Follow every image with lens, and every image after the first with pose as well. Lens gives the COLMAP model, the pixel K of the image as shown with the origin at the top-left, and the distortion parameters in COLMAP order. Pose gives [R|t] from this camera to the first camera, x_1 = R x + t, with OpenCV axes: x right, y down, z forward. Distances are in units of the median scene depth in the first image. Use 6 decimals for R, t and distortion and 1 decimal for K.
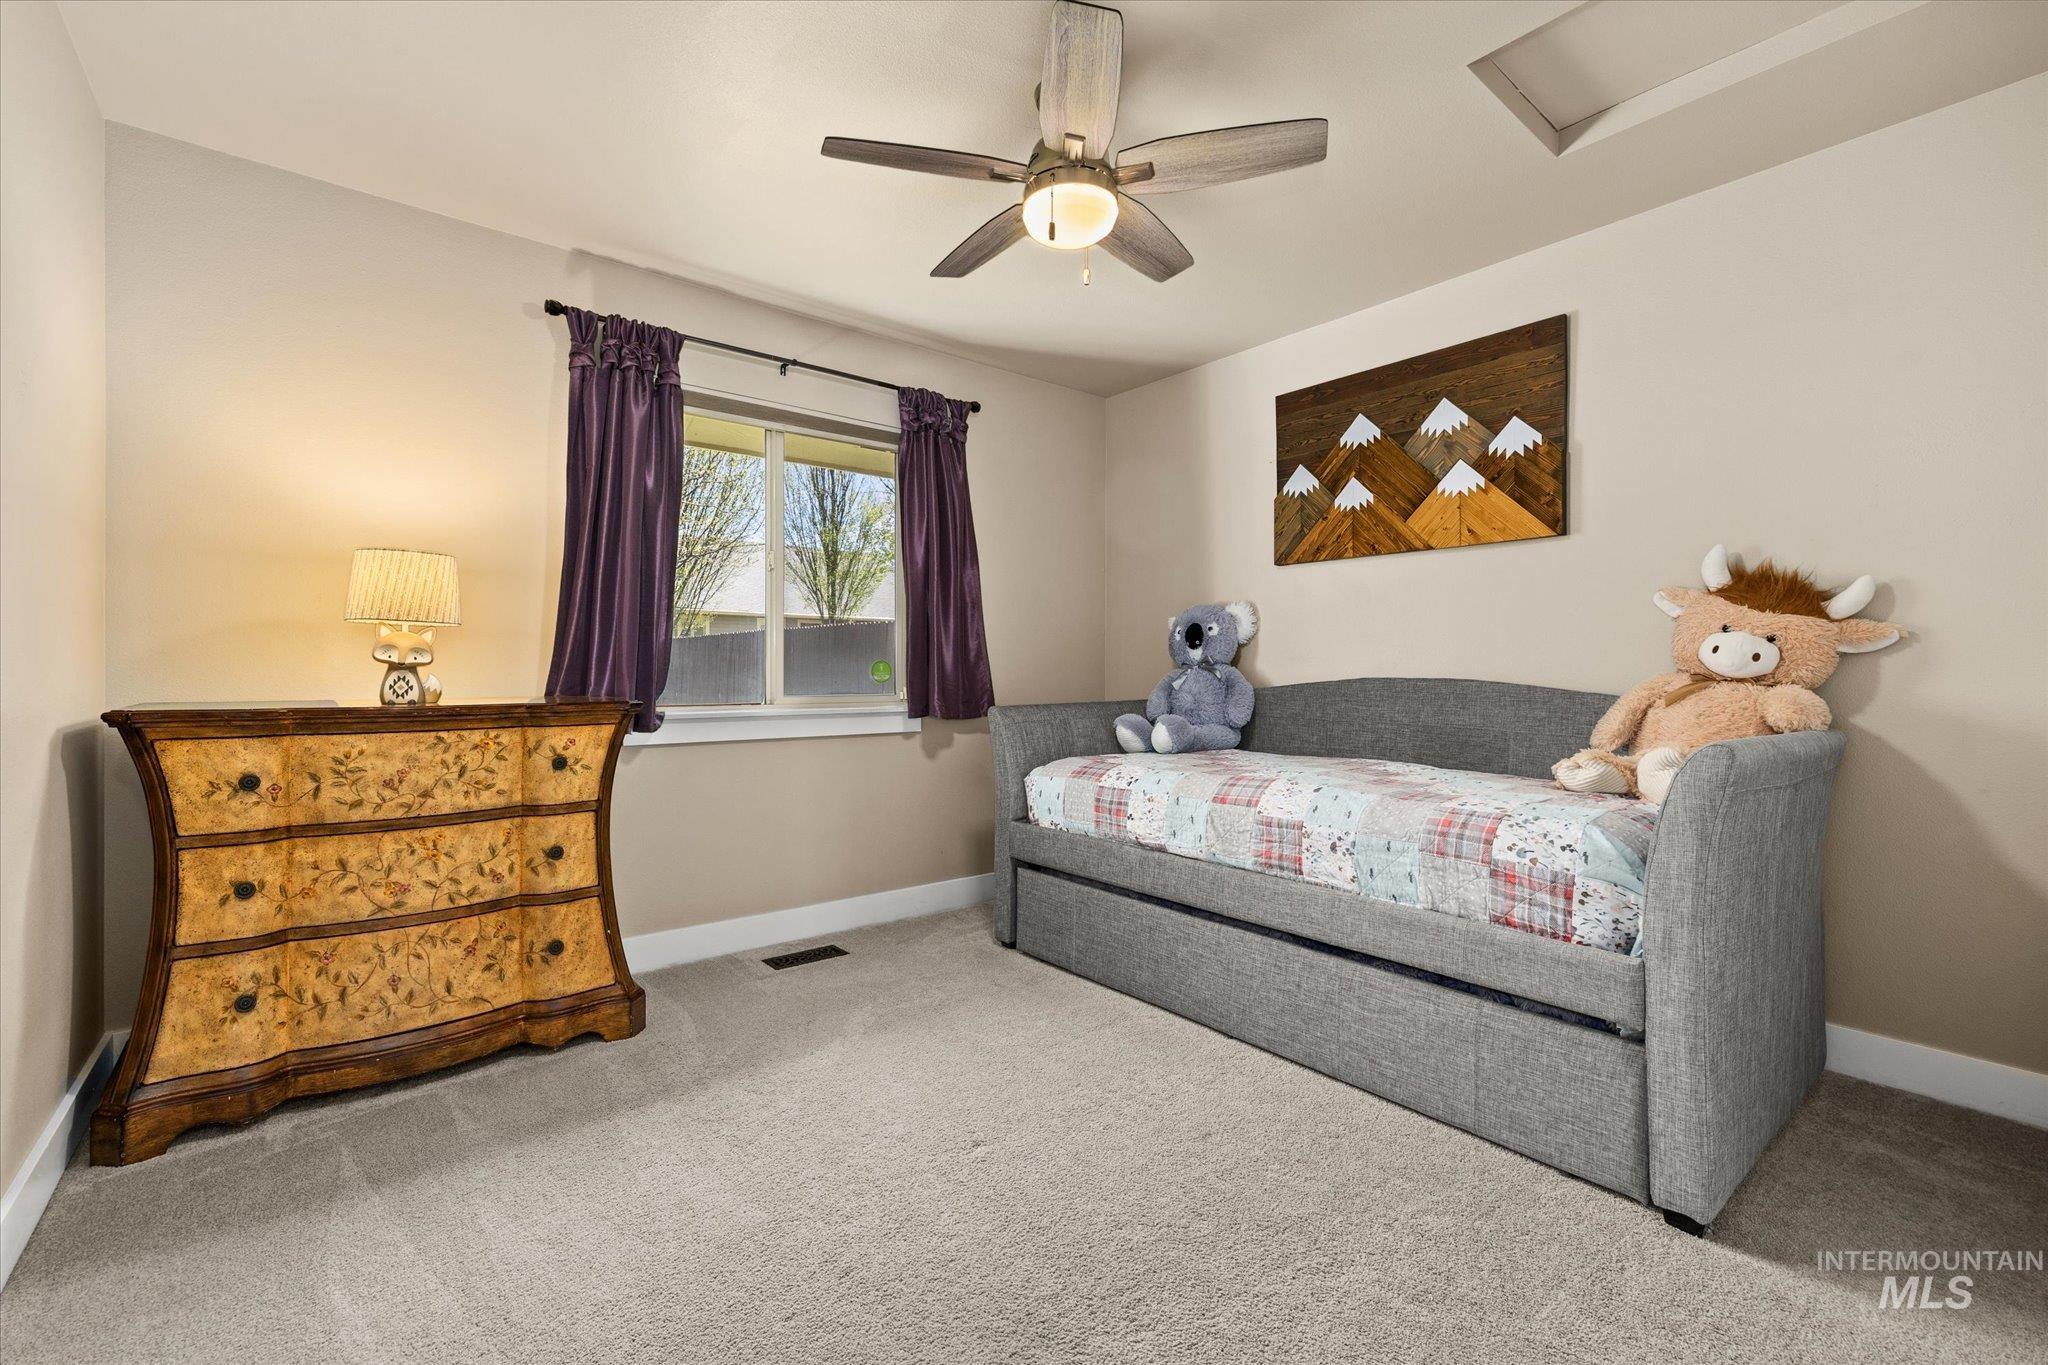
lens RADIAL K [[862.3, 0, 1020.0], [0, 862.3, 677.6], [0, 0, 1]] dist [0.002221, 0.000613]
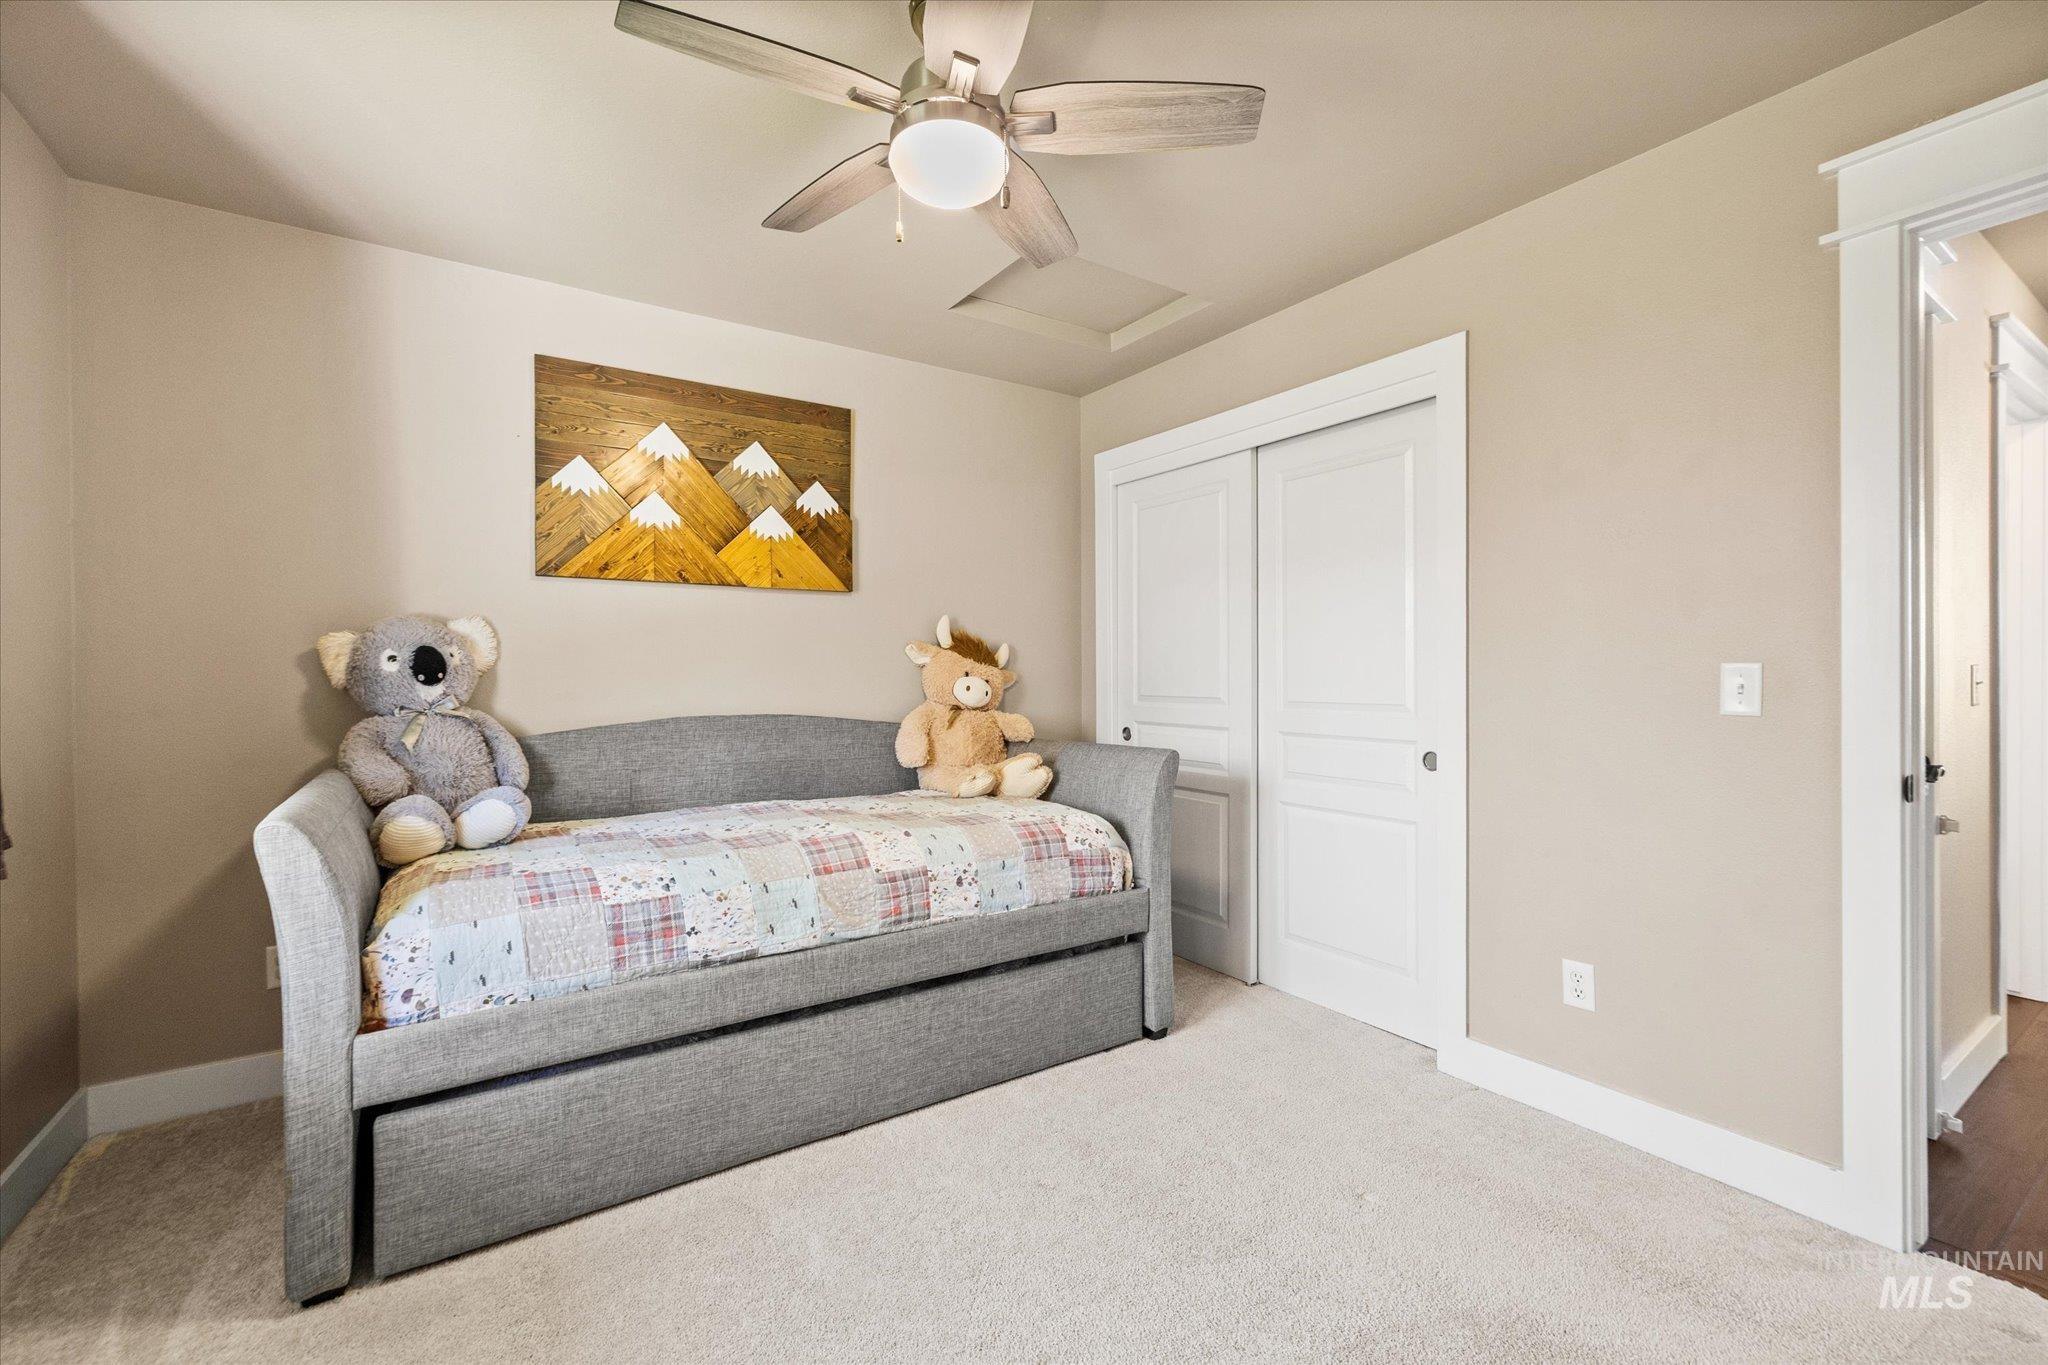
lens RADIAL K [[862.3, 0, 1023.7], [0, 862.3, 674.3], [0, 0, 1]] dist [0.002221, 0.000613]
pose [[0.095166, -0.002974, 0.995457, -0.577397], [0.014383, 0.999895, 0.001612, -0.050748], [-0.995358, 0.014165, 0.095198, 0.677227]]
